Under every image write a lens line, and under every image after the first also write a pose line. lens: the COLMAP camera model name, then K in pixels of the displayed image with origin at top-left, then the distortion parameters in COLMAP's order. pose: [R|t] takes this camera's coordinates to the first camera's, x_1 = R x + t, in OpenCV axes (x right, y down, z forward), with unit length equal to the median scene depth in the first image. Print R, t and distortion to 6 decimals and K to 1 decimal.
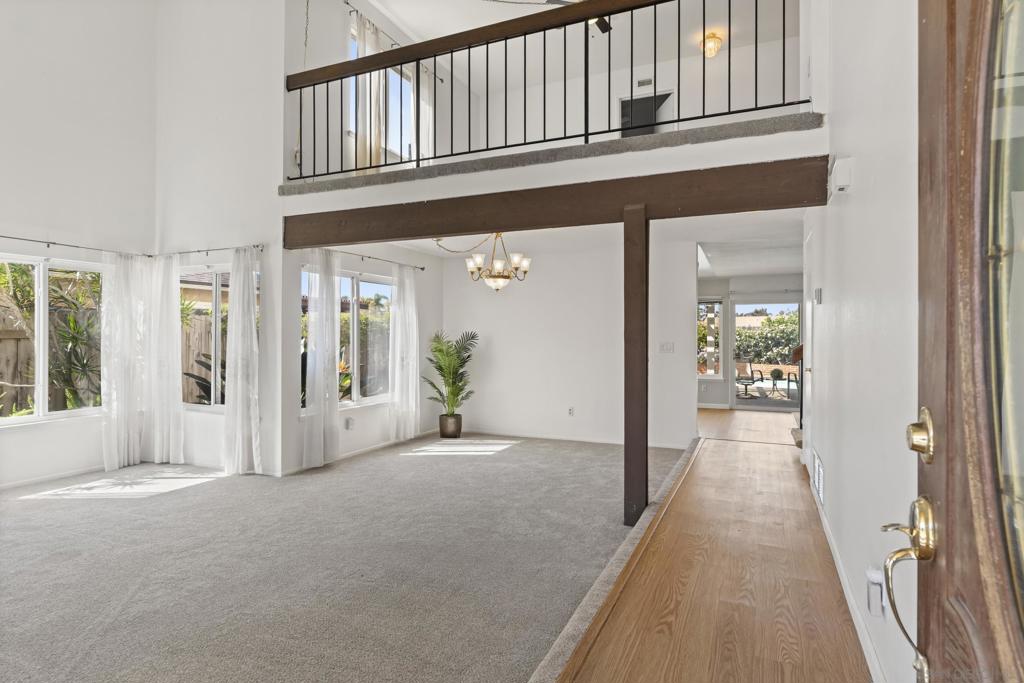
lens RADIAL K [[557.0, 0, 512.9], [0, 557.0, 329.1], [0, 0, 1]] dist [-0.003103, 0.001564]
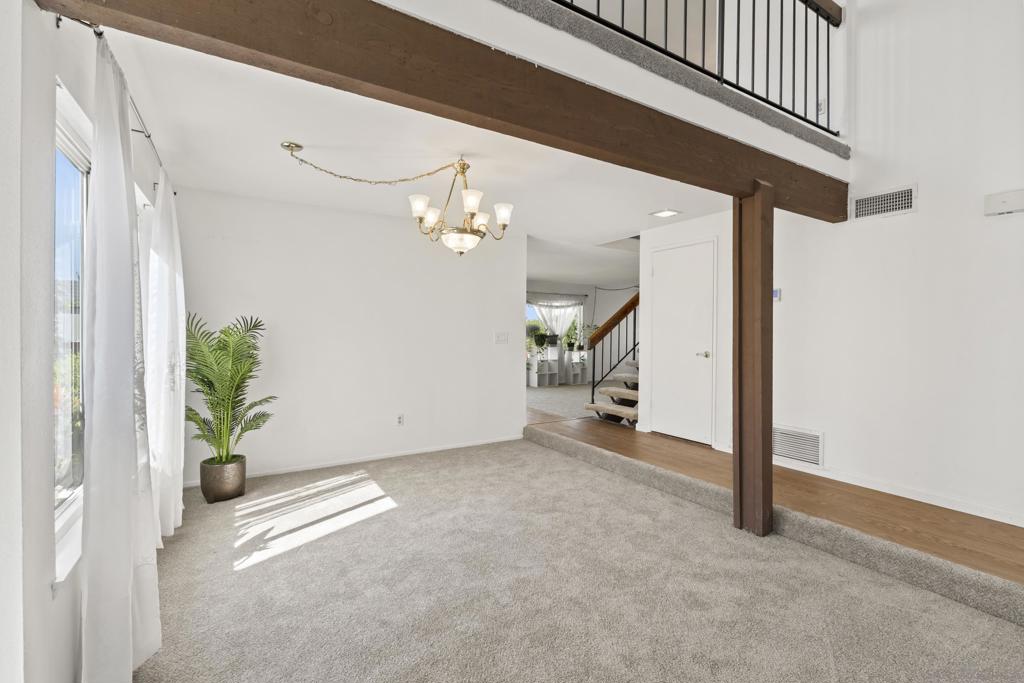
lens RADIAL K [[450.9, 0, 521.1], [0, 450.9, 340.9], [0, 0, 1]] dist [-0.004567, 0.000538]
pose [[0.553711, -0.015867, 0.832558, -0.451800], [-0.017108, 0.999391, 0.030425, 0.017082], [-0.832533, -0.031090, 0.553102, 0.678128]]
